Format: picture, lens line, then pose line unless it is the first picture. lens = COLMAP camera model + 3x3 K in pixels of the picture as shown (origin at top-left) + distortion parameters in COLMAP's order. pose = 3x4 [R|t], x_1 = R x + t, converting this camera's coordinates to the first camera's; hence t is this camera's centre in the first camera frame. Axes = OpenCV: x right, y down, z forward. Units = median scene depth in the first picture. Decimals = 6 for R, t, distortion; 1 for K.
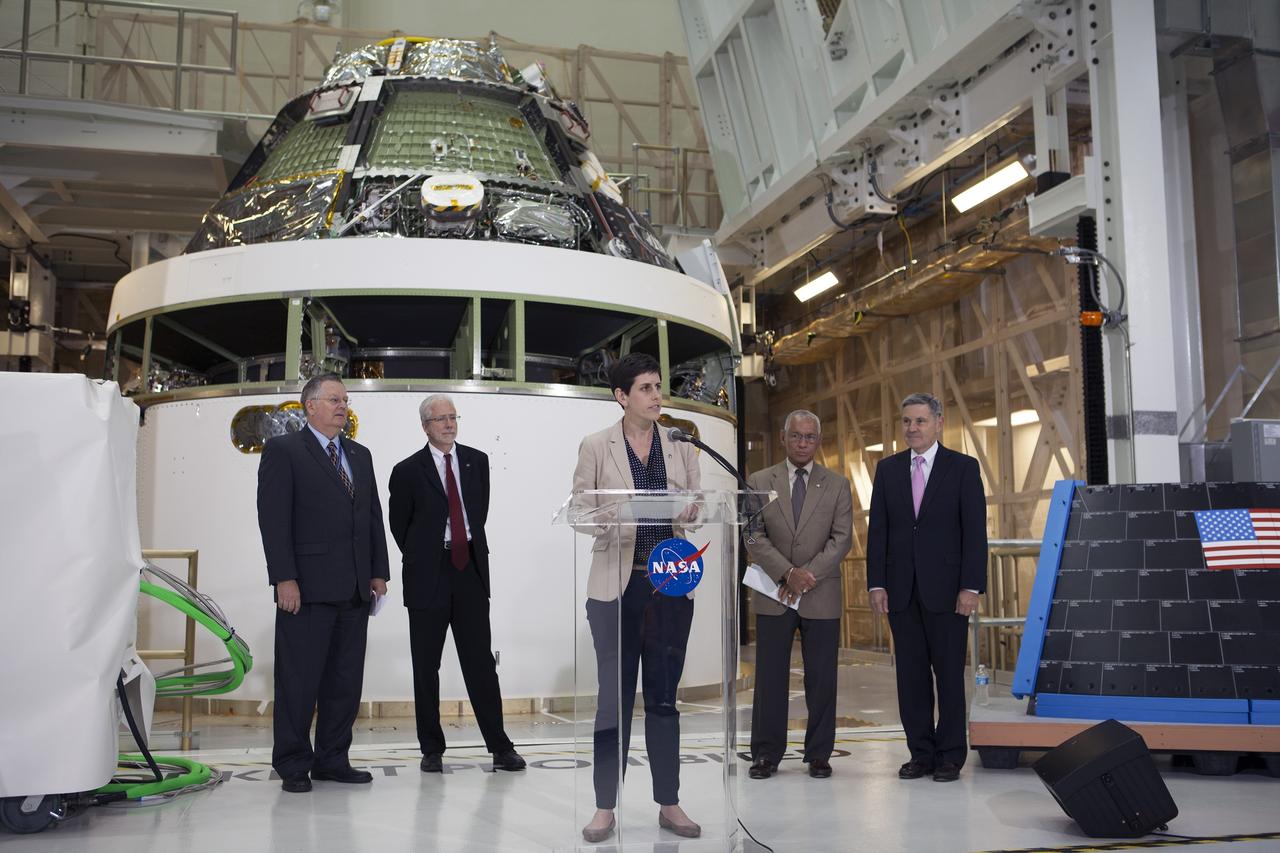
lens RADIAL K [[1296.9, 0, 640.0], [0, 1296.9, 426.5], [0, 0, 1]] dist [-0.048873, 0.018733]
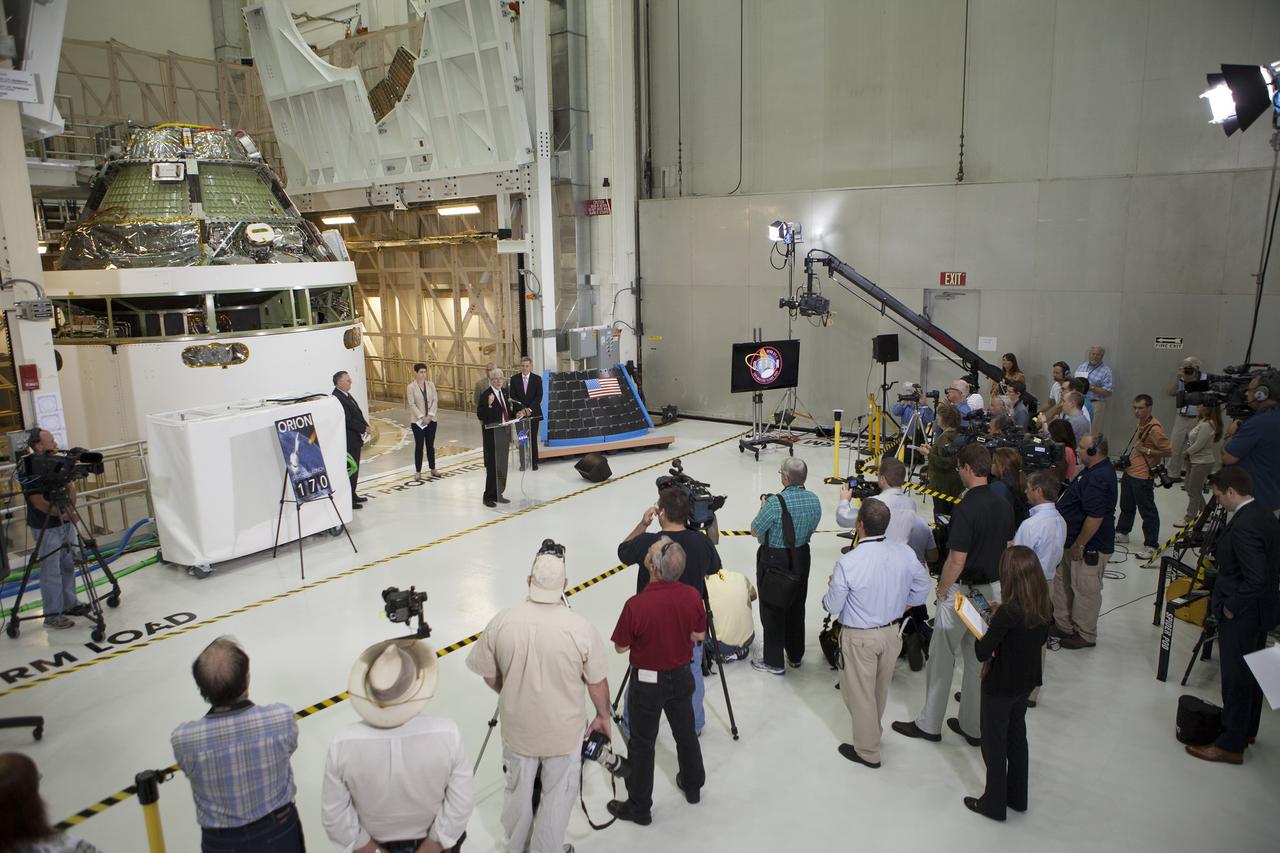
lens RADIAL K [[868.1, 0, 640.0], [0, 868.1, 426.5], [0, 0, 1]] dist [-0.095989, 0.059695]
pose [[0.761523, -0.133713, 0.634195, -0.612561], [-0.056617, 0.961024, 0.270606, -0.294773], [-0.645660, -0.241979, 0.724271, -0.515990]]
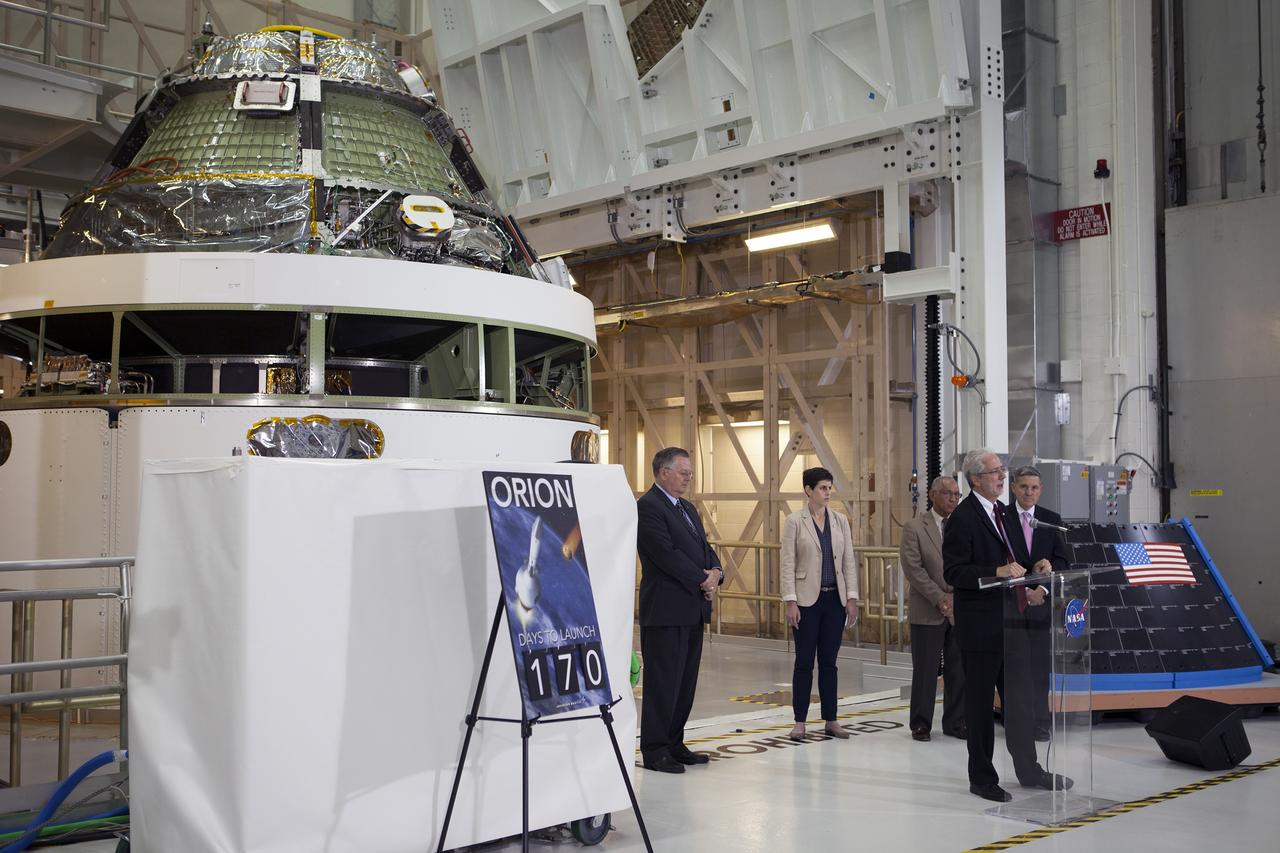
lens RADIAL K [[1368.1, 0, 640.0], [0, 1368.1, 426.5], [0, 0, 1]] dist [-0.056756, 0.026841]
pose [[0.880709, 0.032996, 0.472507, -0.517900], [-0.059787, 0.997336, 0.041792, -0.066351], [-0.469869, -0.065056, 0.880336, -0.065651]]
